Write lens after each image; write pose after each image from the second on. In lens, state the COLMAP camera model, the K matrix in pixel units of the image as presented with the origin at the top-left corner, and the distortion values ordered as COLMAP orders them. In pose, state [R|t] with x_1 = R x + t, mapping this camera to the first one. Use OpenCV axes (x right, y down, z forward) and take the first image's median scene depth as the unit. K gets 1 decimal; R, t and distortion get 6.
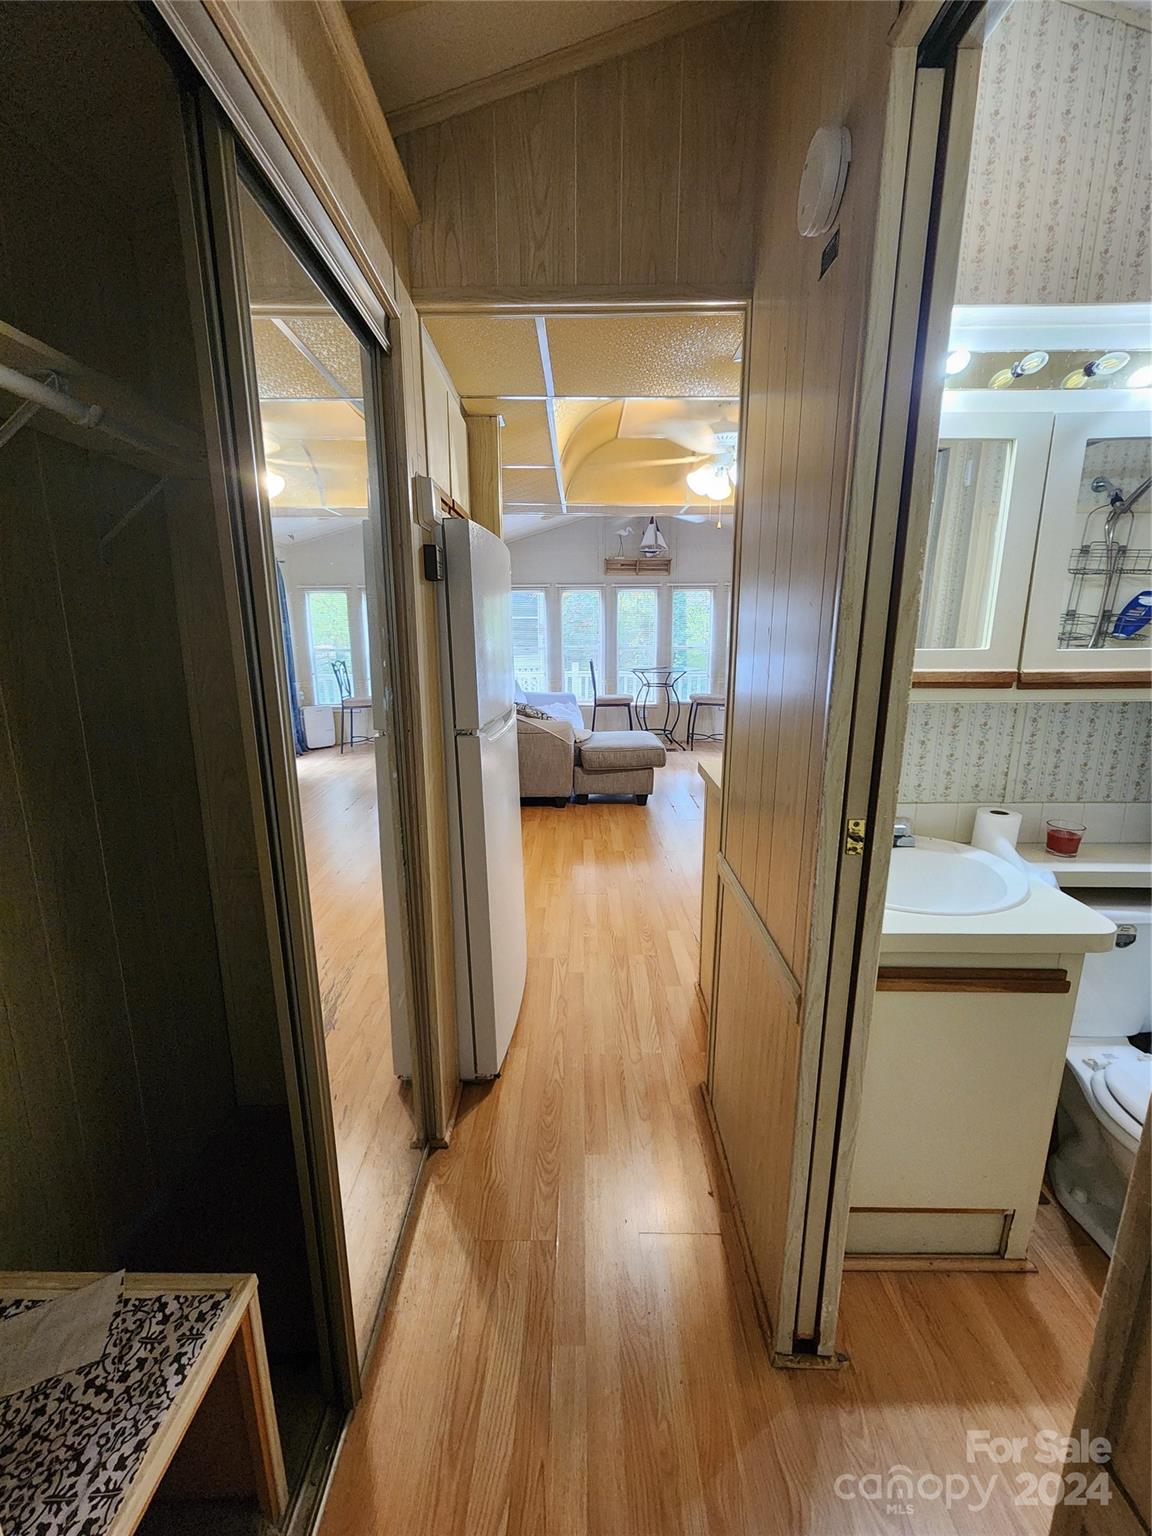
lens RADIAL K [[628.9, 0, 576.0], [0, 628.9, 768.0], [0, 0, 1]] dist [-0.003650, -0.000245]
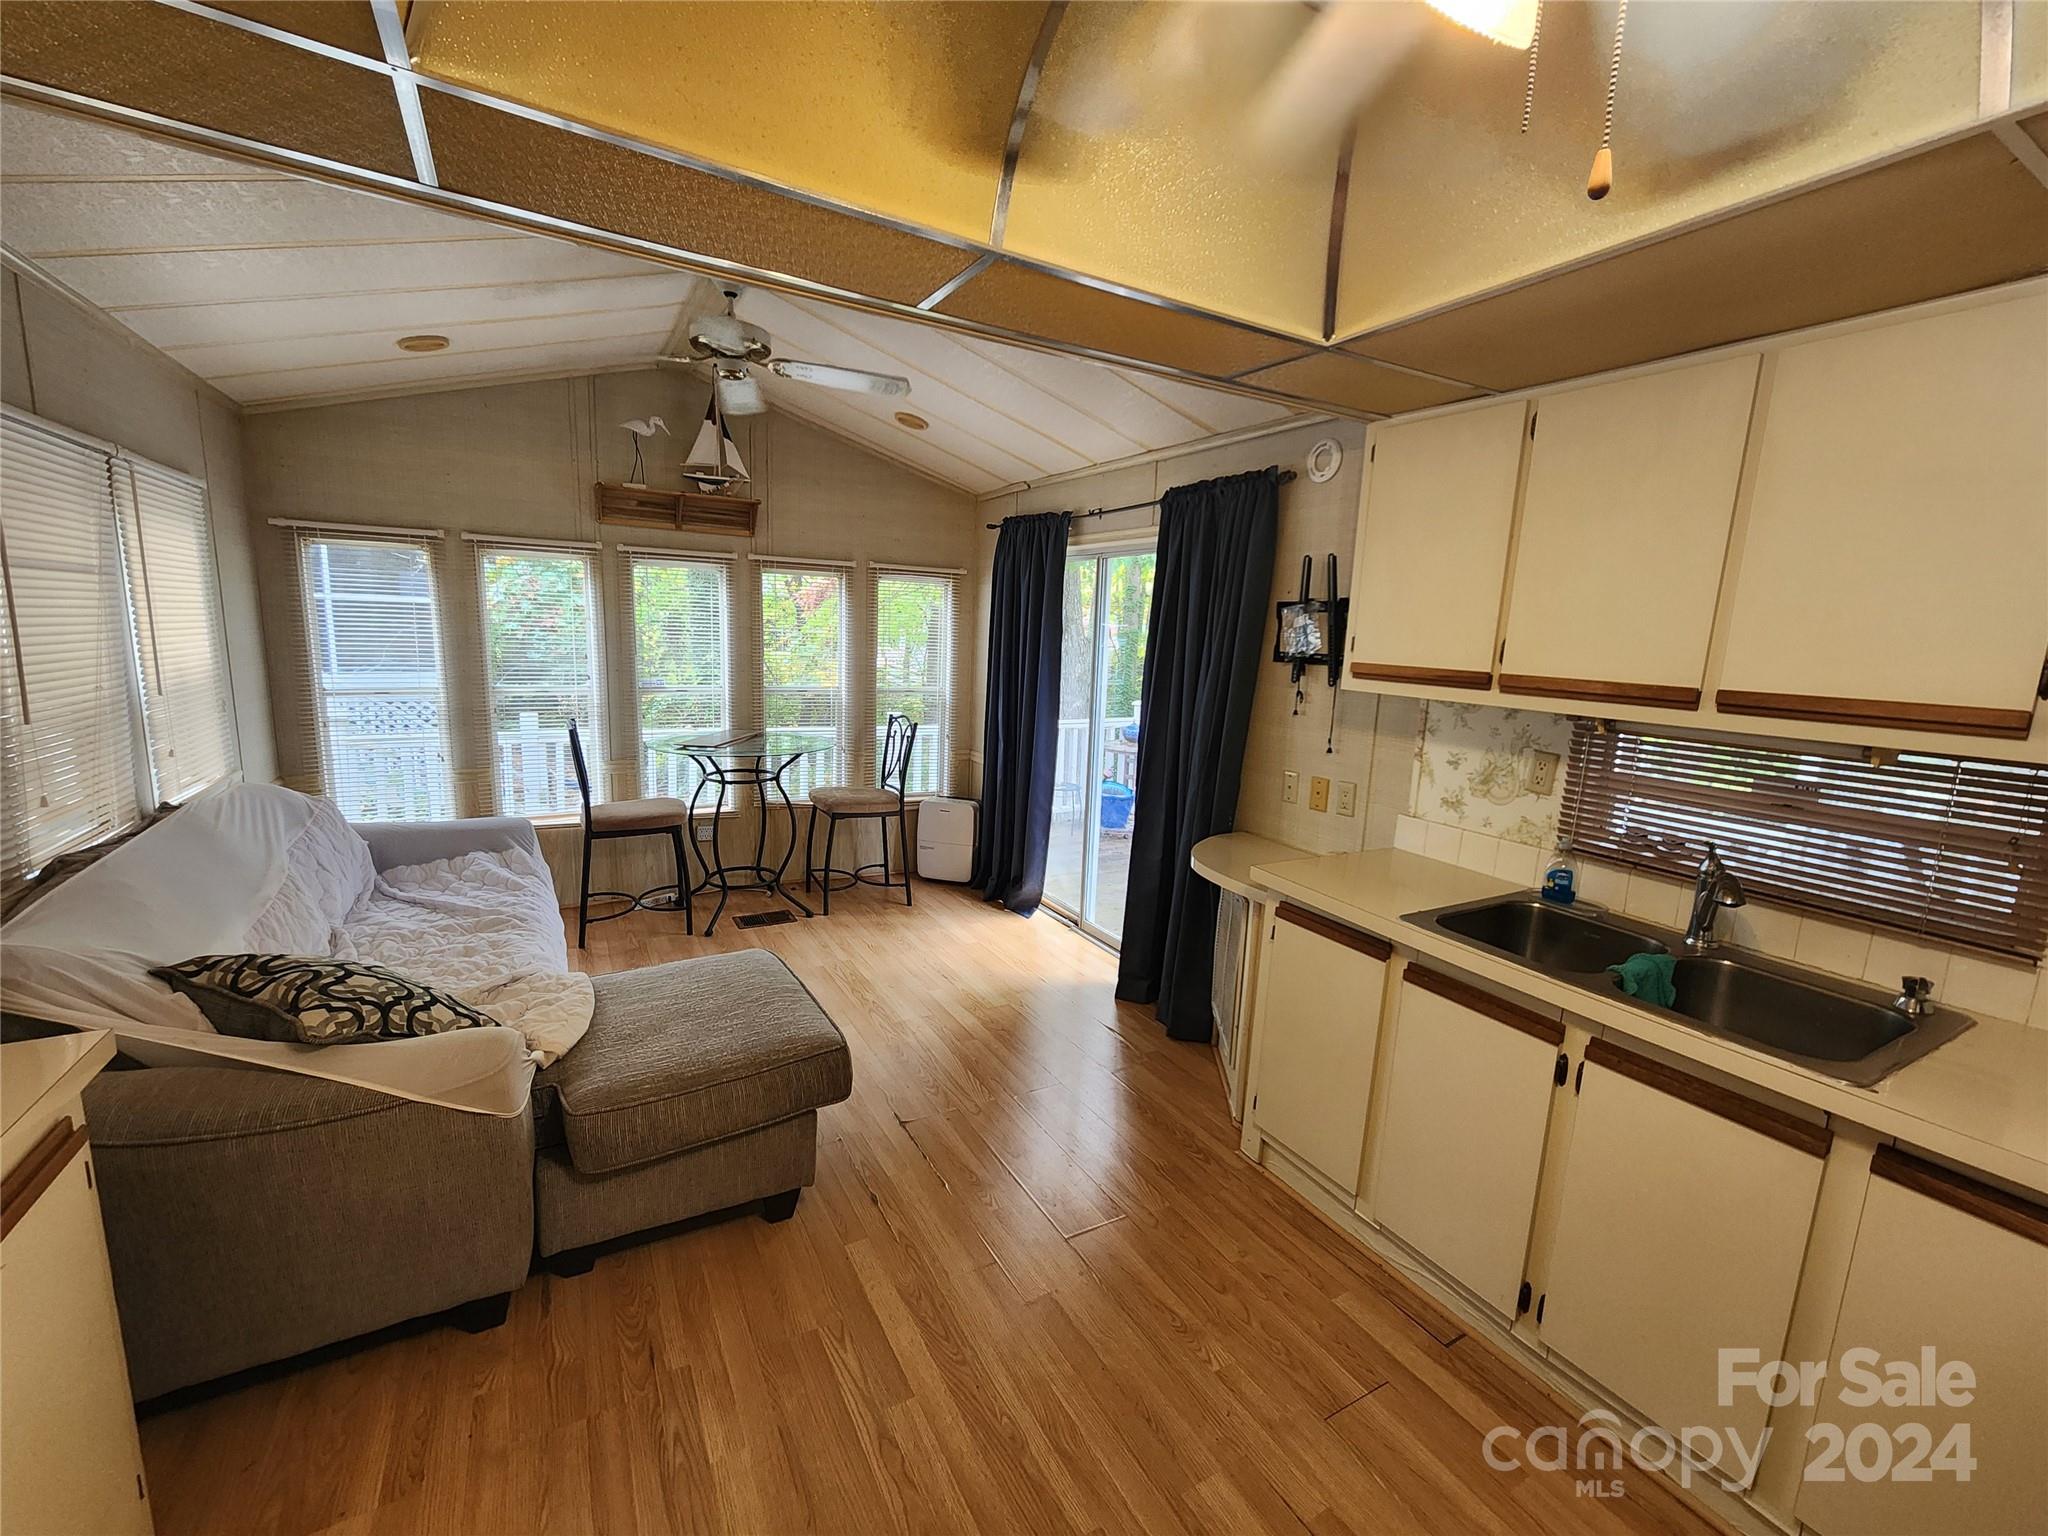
lens RADIAL K [[838.5, 0, 1024.0], [0, 838.5, 768.0], [0, 0, 1]] dist [-0.003650, -0.000245]
pose [[0.864168, -0.042773, 0.501382, 0.004005], [0.066394, 0.997362, -0.029350, -0.107966], [-0.498804, 0.058652, 0.864728, 0.385059]]
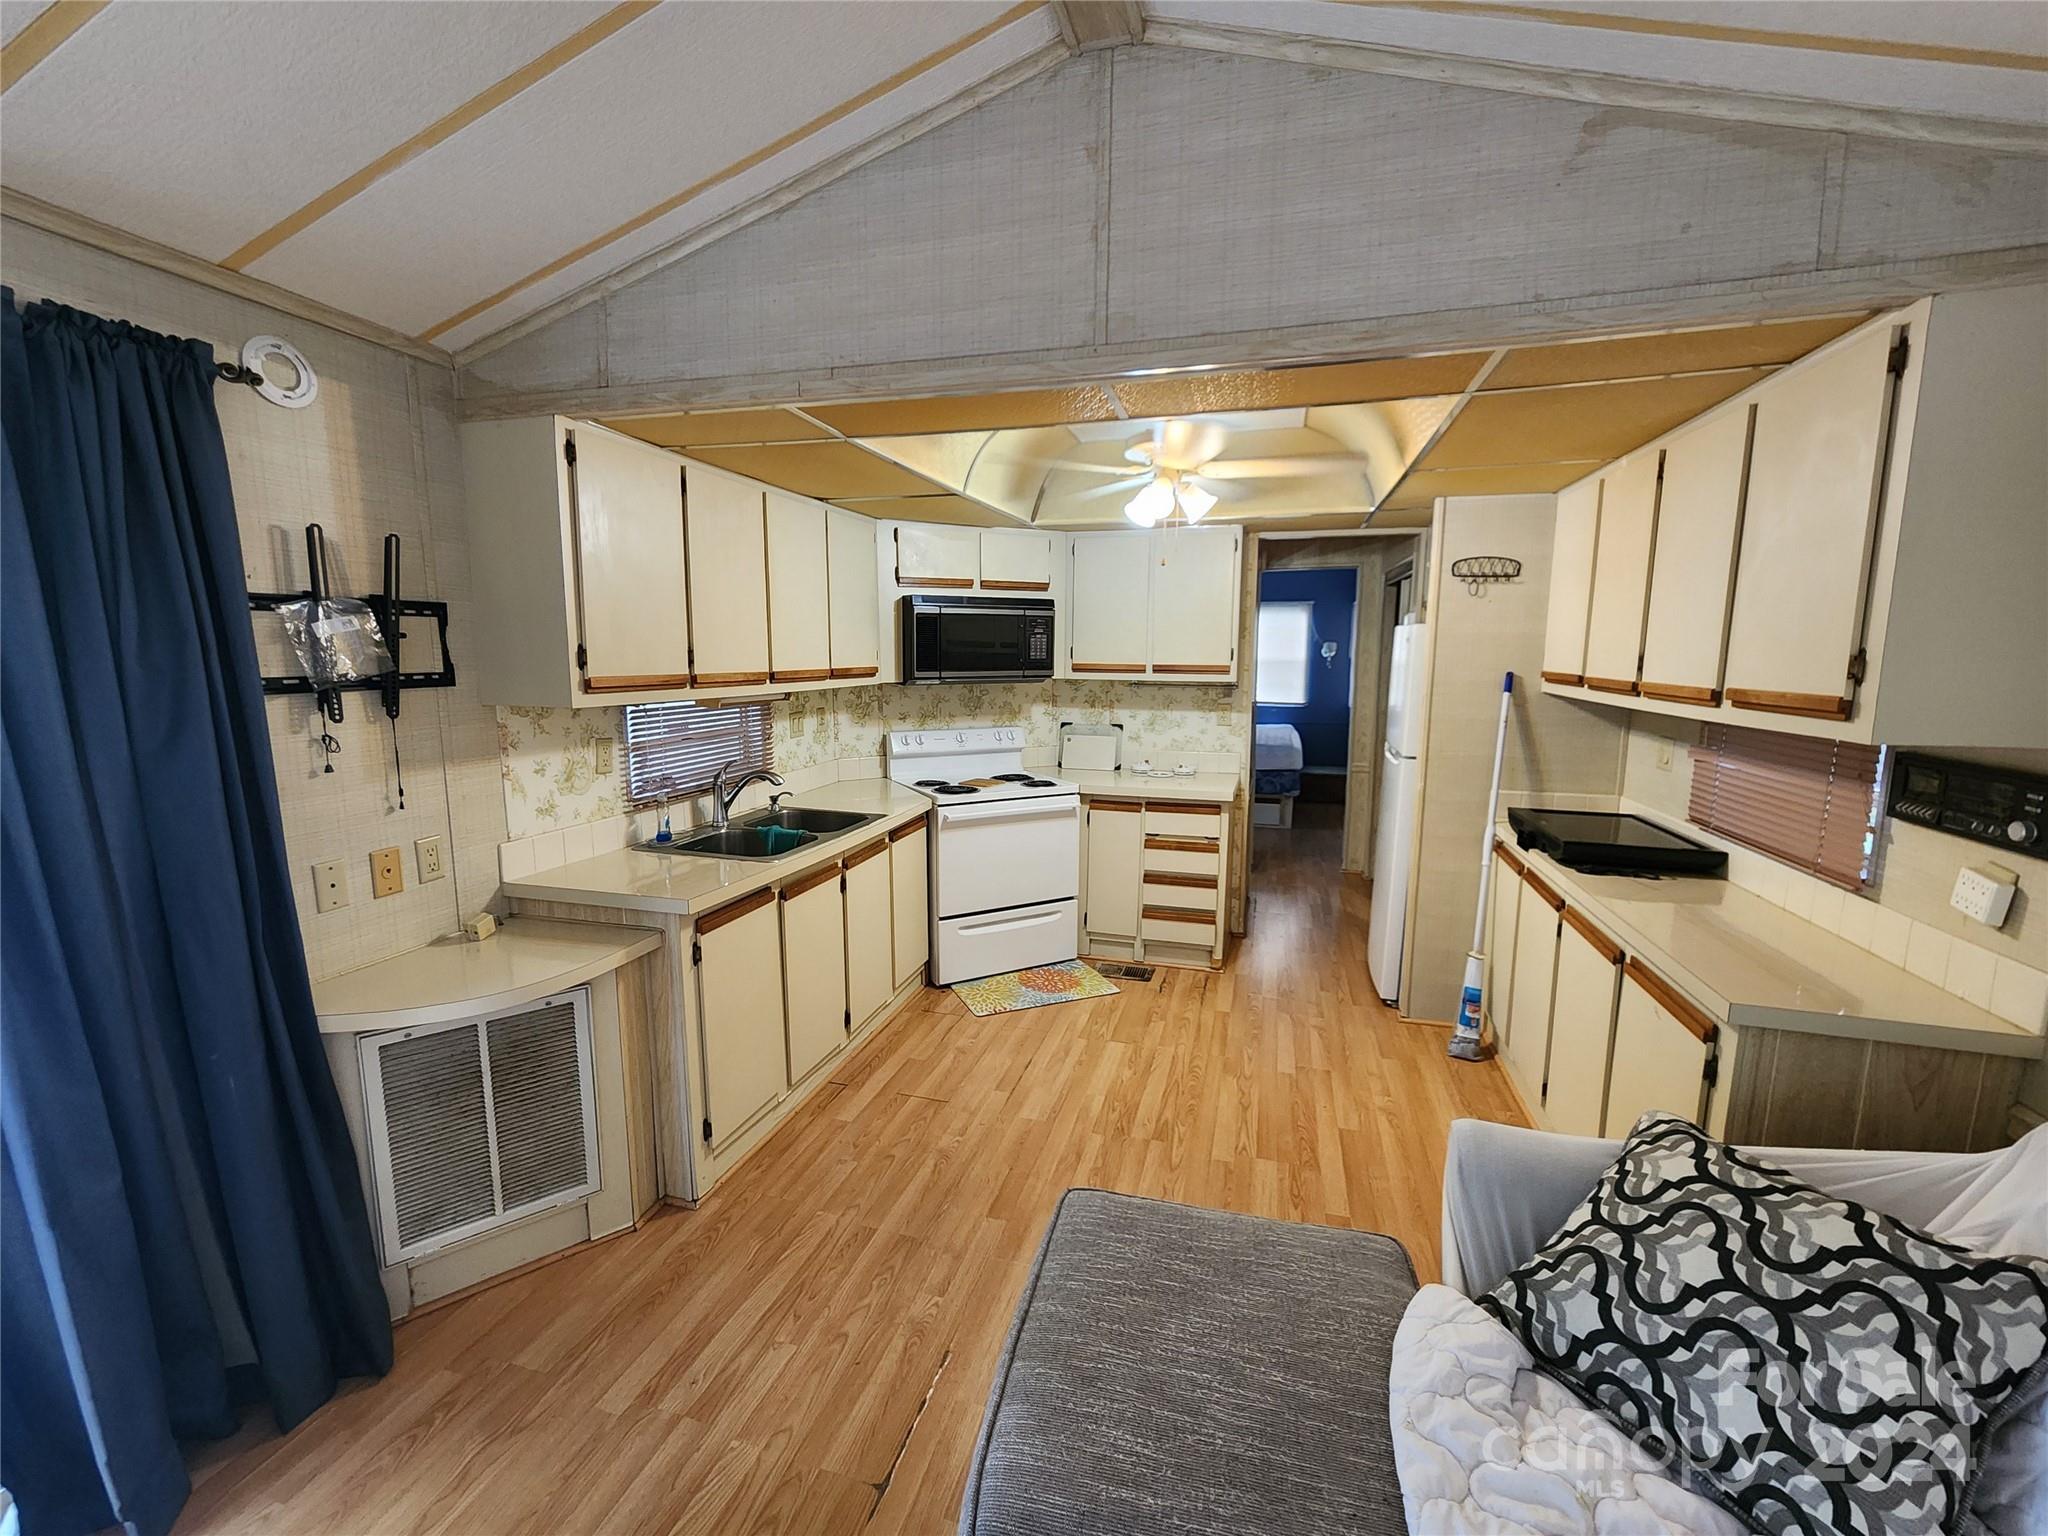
lens RADIAL K [[838.5, 0, 1024.0], [0, 838.5, 768.0], [0, 0, 1]] dist [-0.003650, -0.000245]
pose [[-0.960063, -0.035891, 0.277473, 0.045851], [0.064123, 0.937114, 0.343082, -0.224192], [-0.272337, 0.347173, -0.897387, 0.889050]]
